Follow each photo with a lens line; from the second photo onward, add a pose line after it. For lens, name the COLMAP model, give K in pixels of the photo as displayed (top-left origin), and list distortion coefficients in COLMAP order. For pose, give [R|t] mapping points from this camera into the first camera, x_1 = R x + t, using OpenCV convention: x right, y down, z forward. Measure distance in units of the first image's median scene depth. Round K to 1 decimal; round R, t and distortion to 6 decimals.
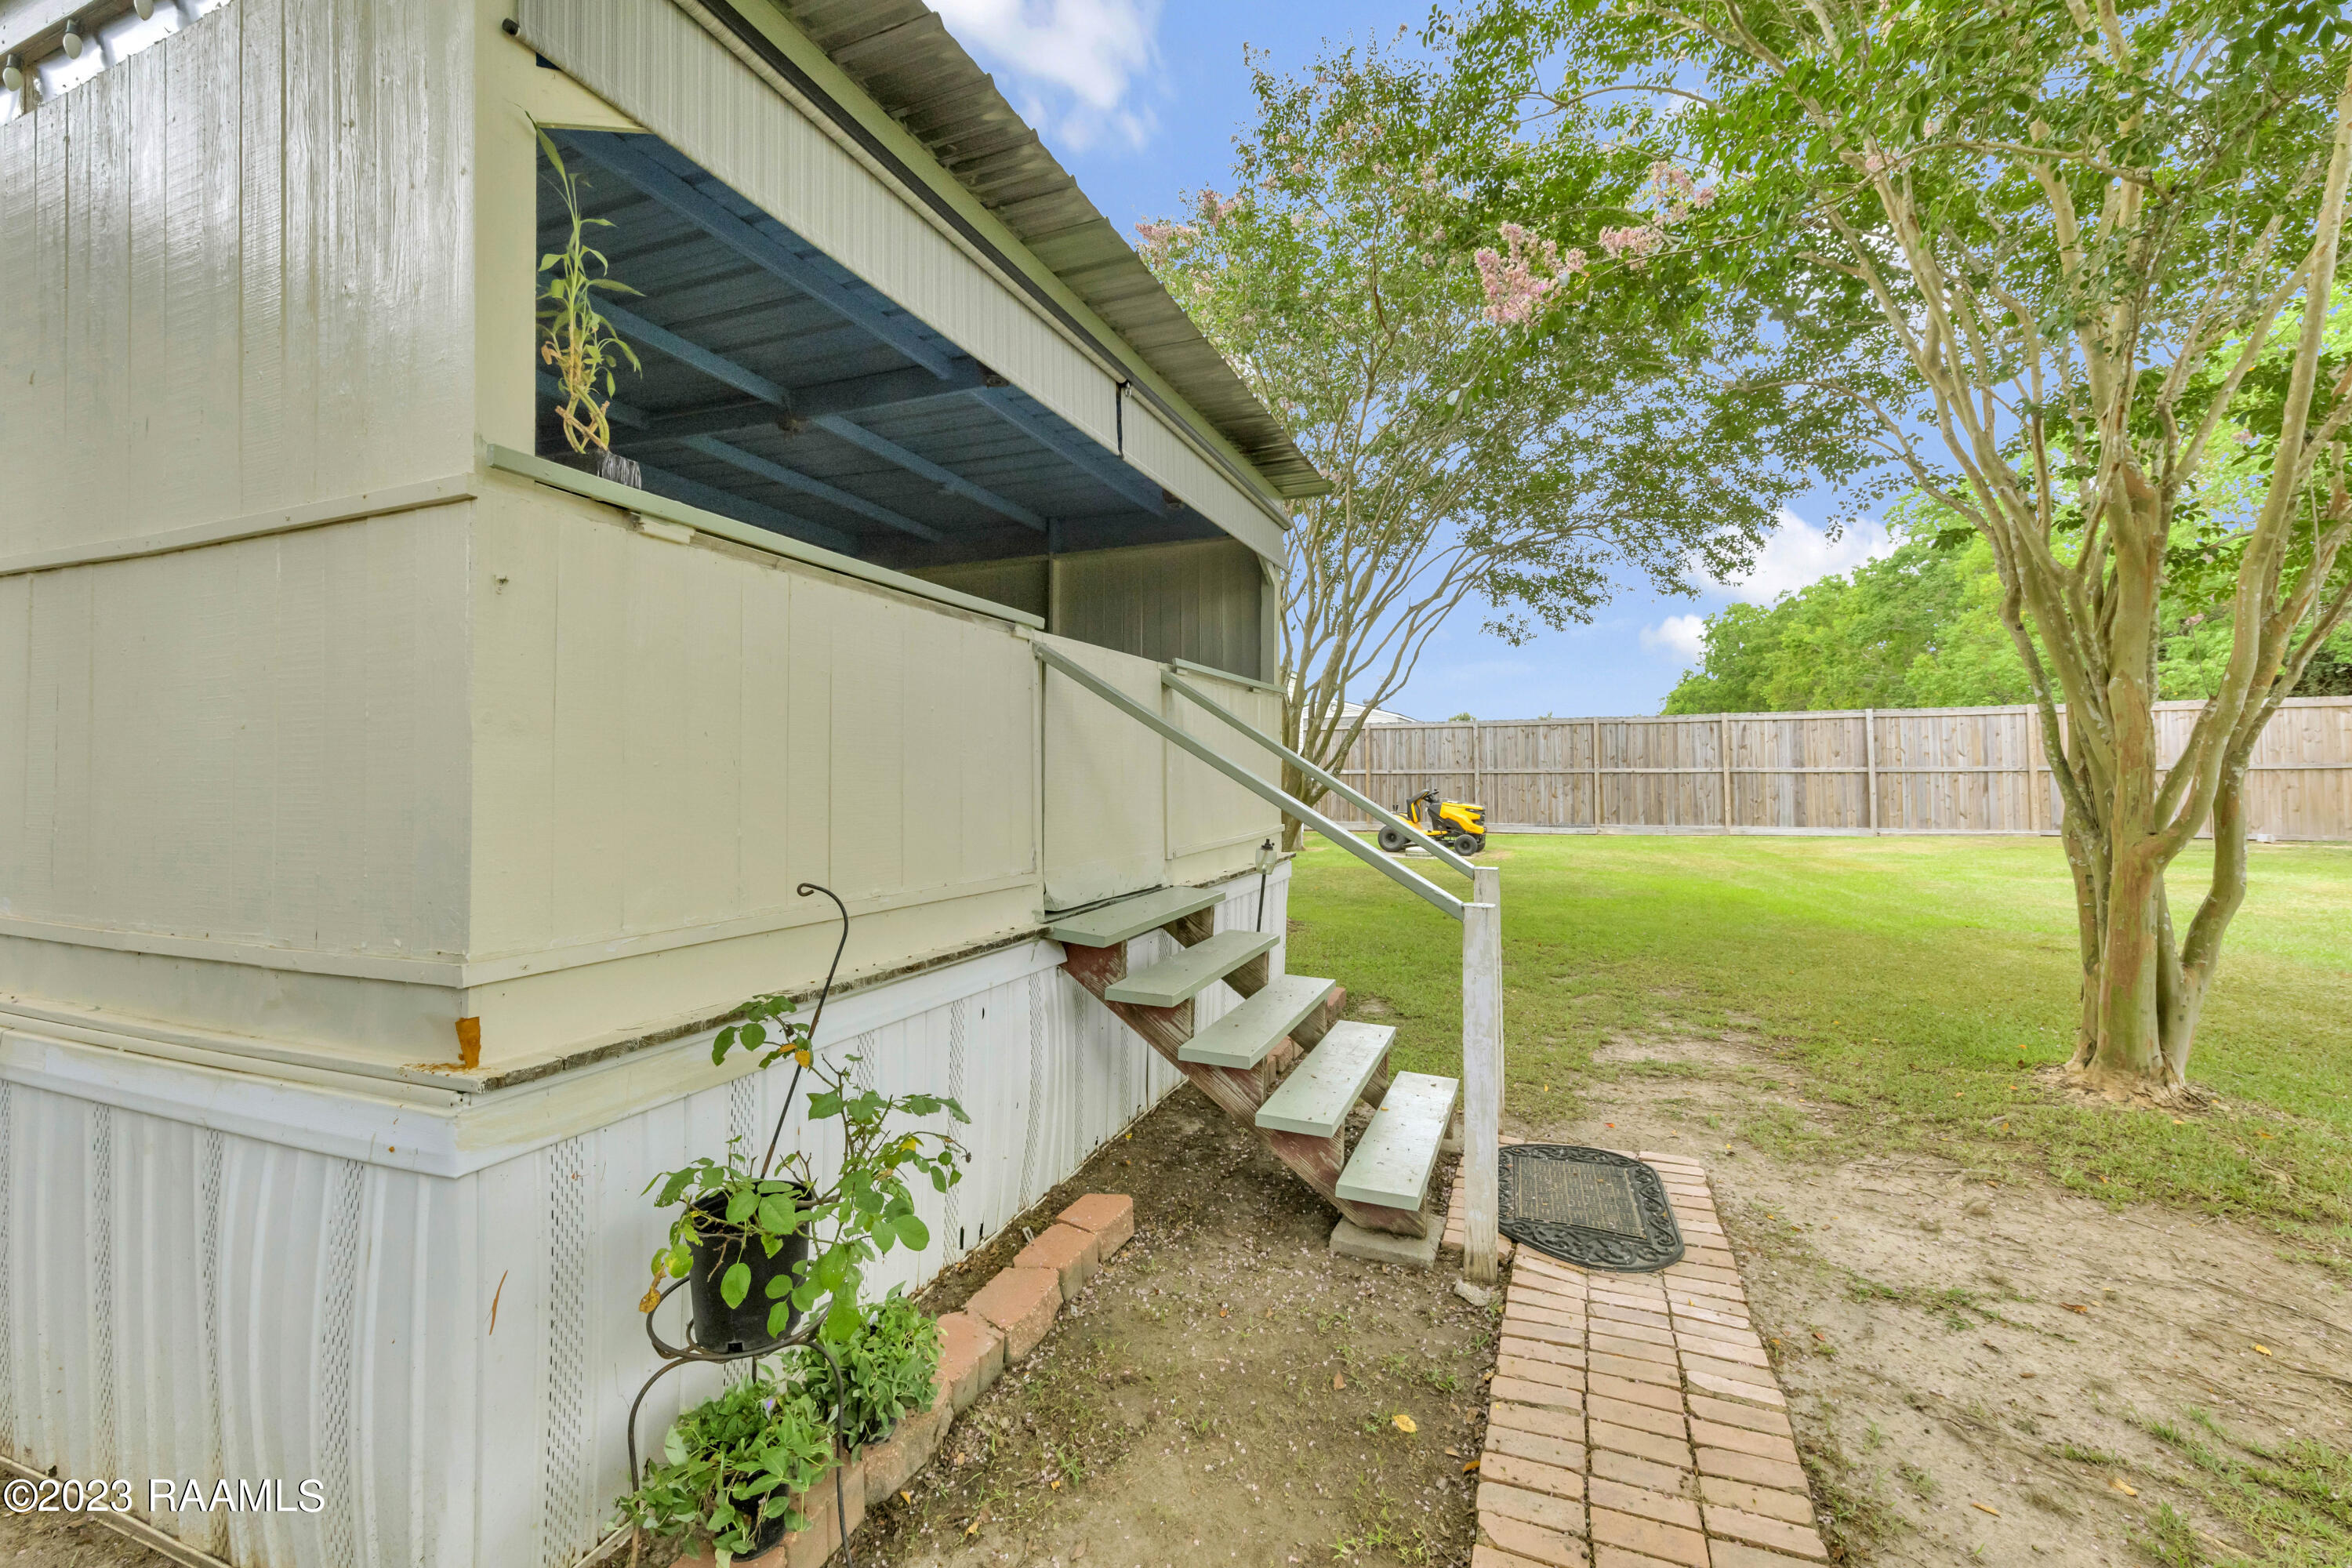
lens RADIAL K [[946.0, 0, 1175.2], [0, 946.0, 766.8], [0, 0, 1]] dist [0.003022, -0.000139]
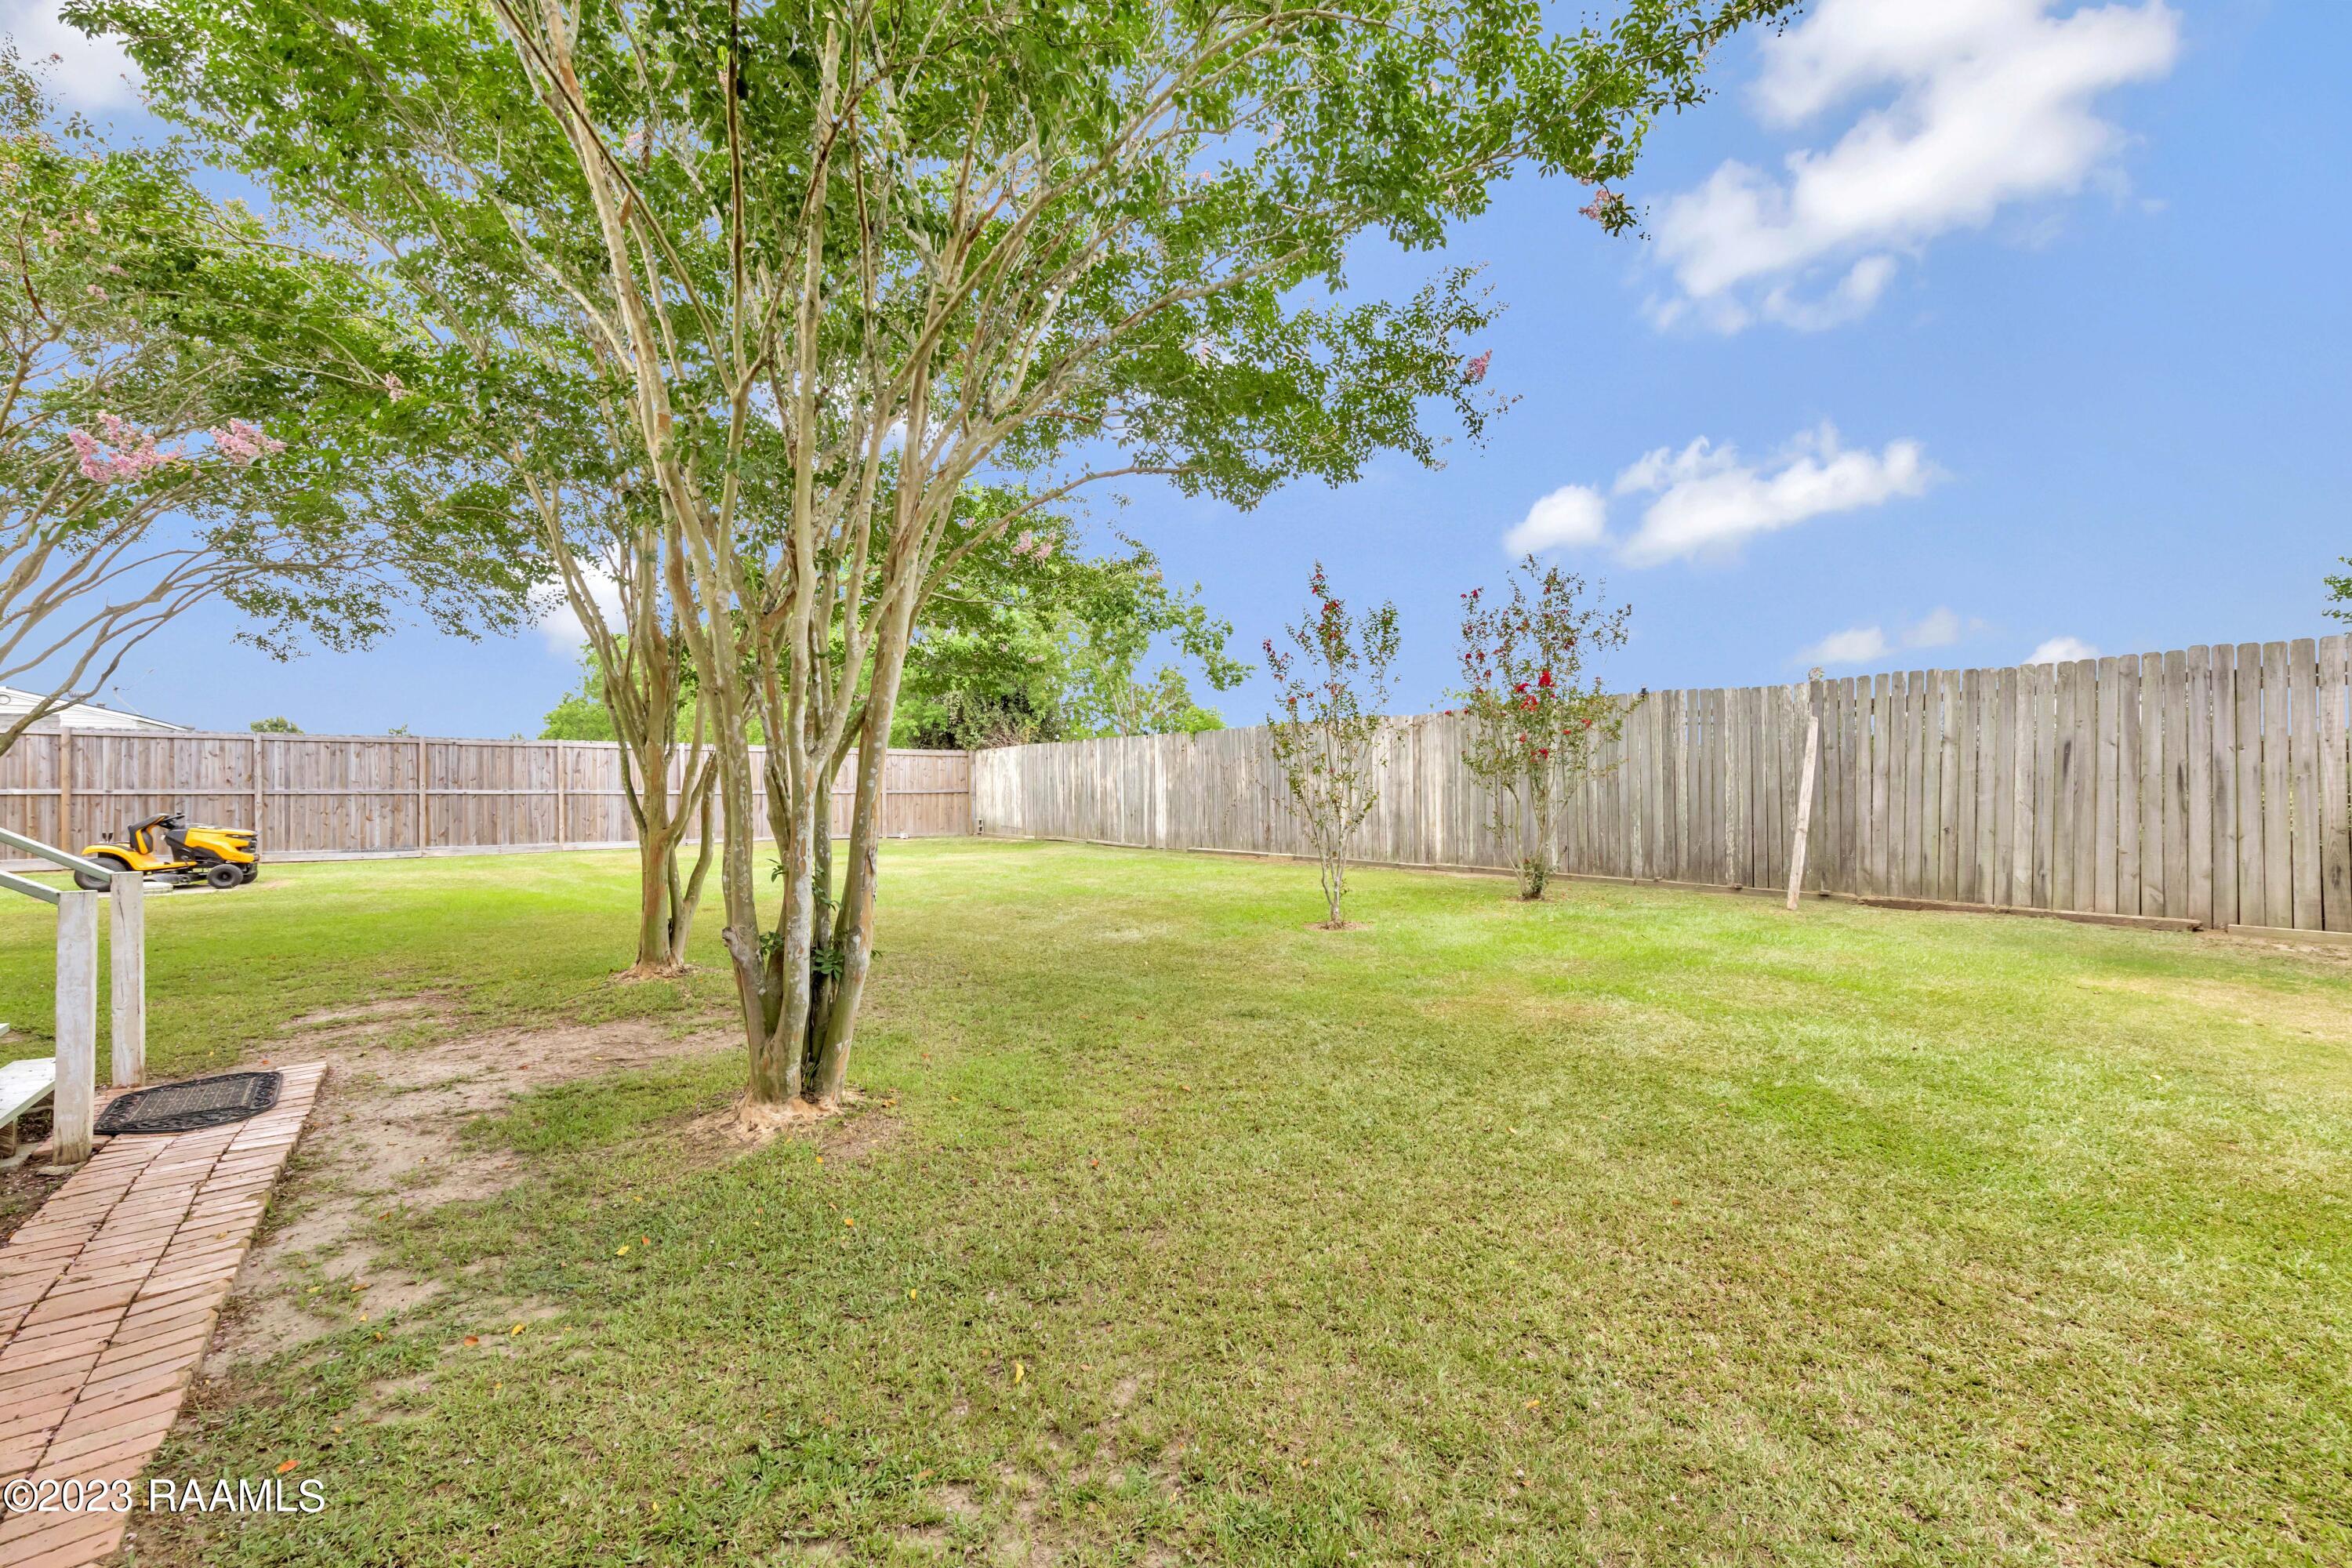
lens RADIAL K [[944.8, 0, 1182.3], [0, 944.8, 792.4], [0, 0, 1]] dist [0.002727, 0.000200]
pose [[0.497528, 0.004237, 0.867437, -0.018204], [-0.008086, 0.999967, -0.000247, -0.002662], [-0.867410, -0.006891, 0.497546, -0.270546]]
